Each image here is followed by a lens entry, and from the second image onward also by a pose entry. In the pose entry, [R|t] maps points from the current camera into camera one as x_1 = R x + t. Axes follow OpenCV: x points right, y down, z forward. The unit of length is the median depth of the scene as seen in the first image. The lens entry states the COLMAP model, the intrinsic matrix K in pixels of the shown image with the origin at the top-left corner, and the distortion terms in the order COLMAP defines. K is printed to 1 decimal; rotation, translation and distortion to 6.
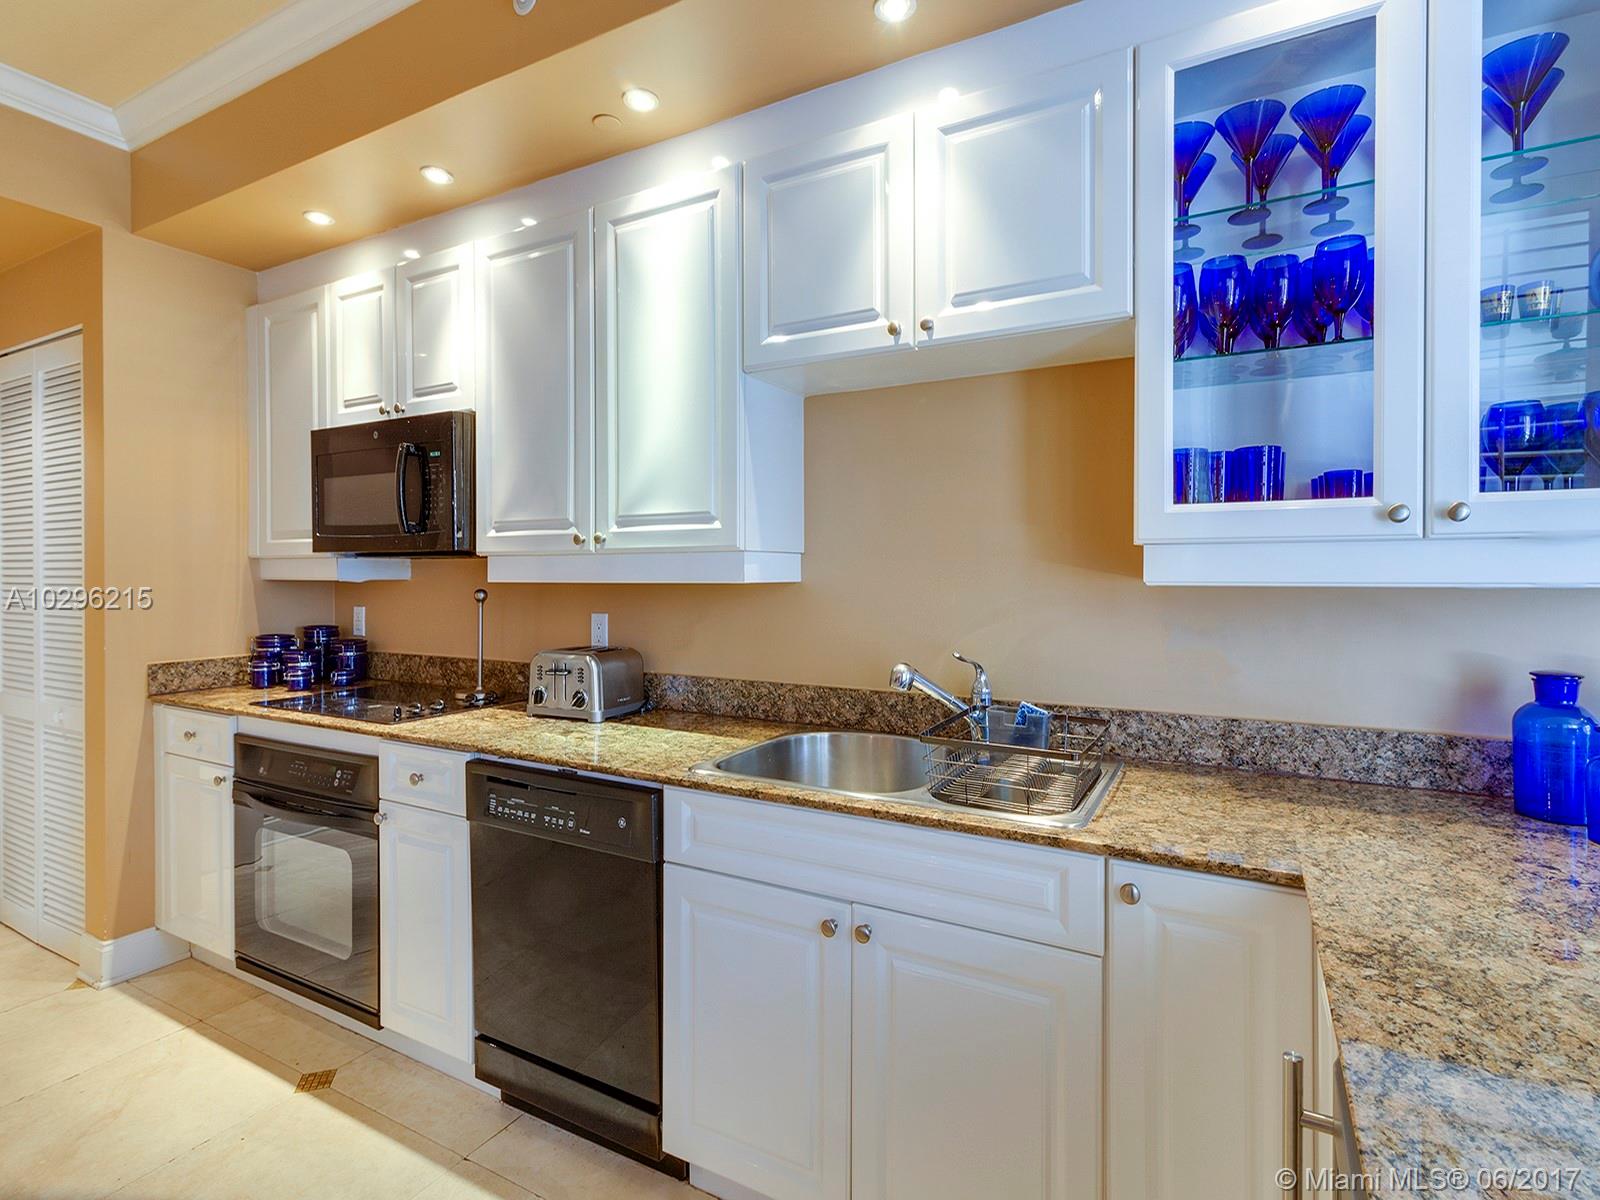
lens RADIAL K [[749.2, 0, 802.3], [0, 749.2, 591.1], [0, 0, 1]] dist [0.002459, 0.000074]
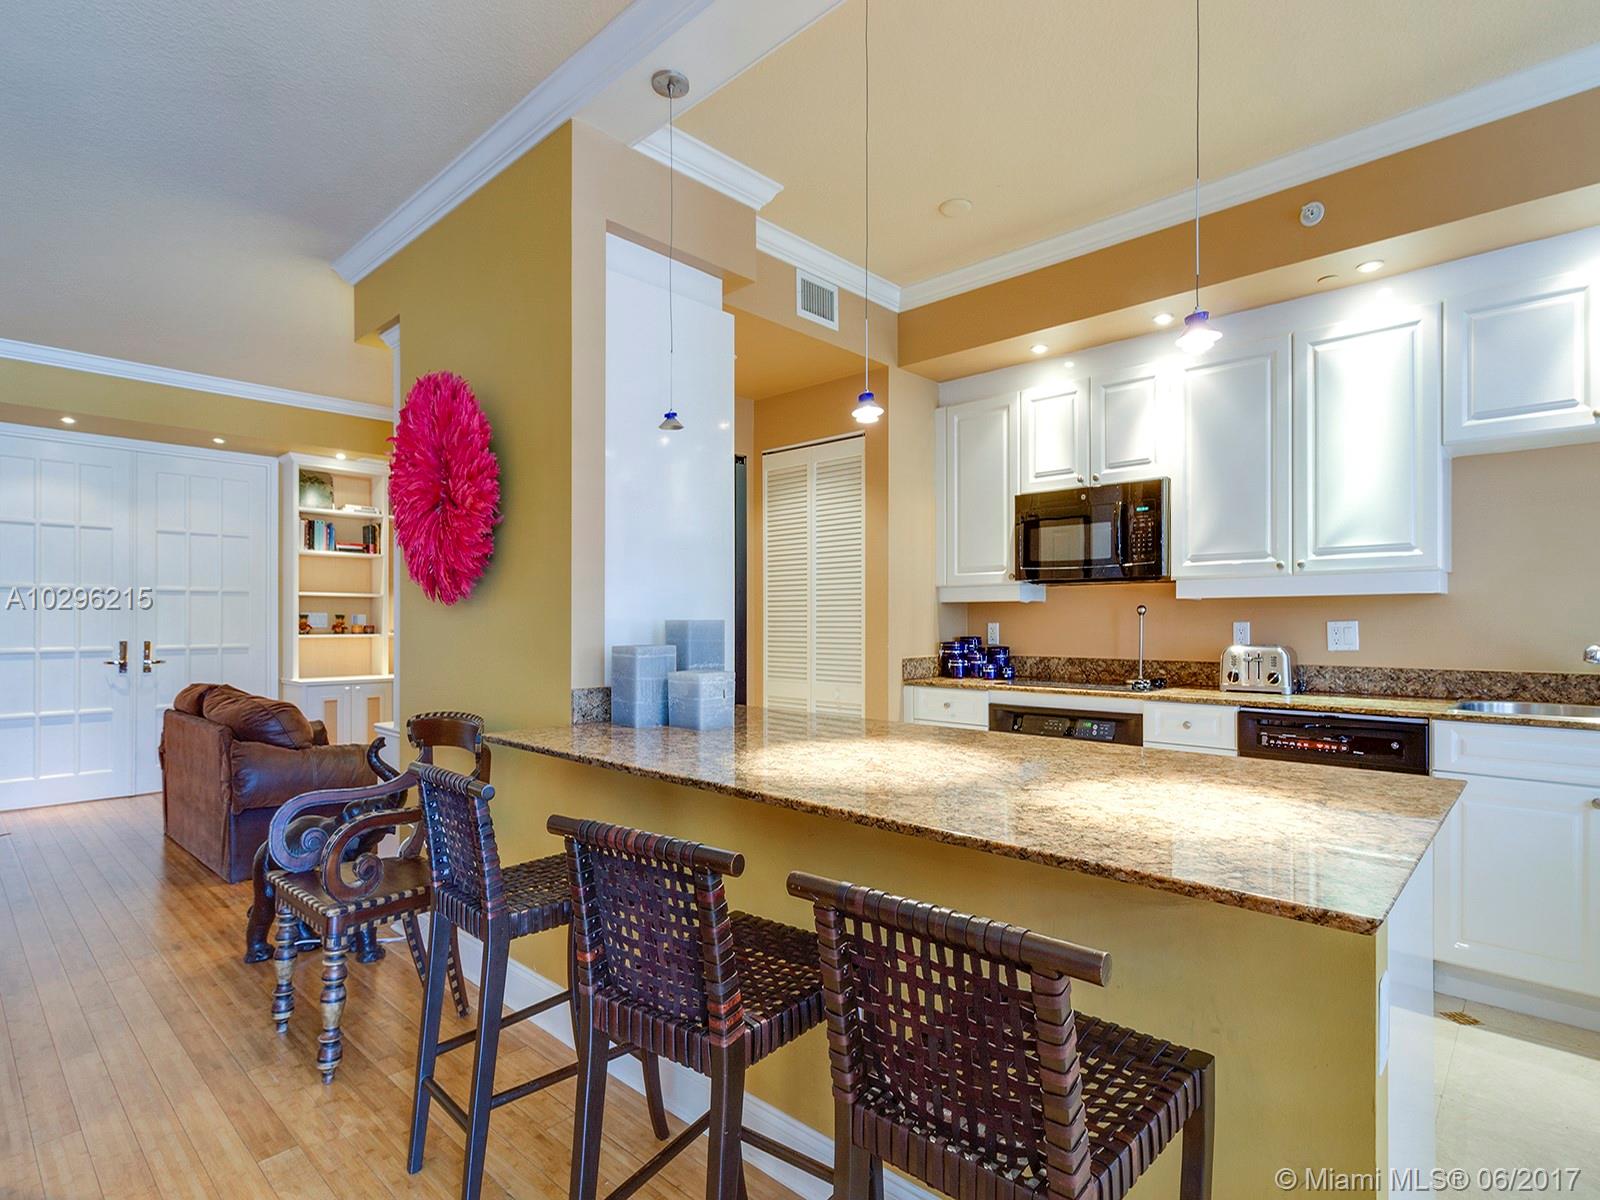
lens RADIAL K [[820.7, 0, 800.3], [0, 820.7, 638.1], [0, 0, 1]] dist [-0.001149, -0.001101]
pose [[0.975010, -0.000063, -0.222159, -0.797575], [-0.001471, 0.999976, -0.006739, 0.077203], [0.222155, 0.006897, 0.974987, -0.688661]]
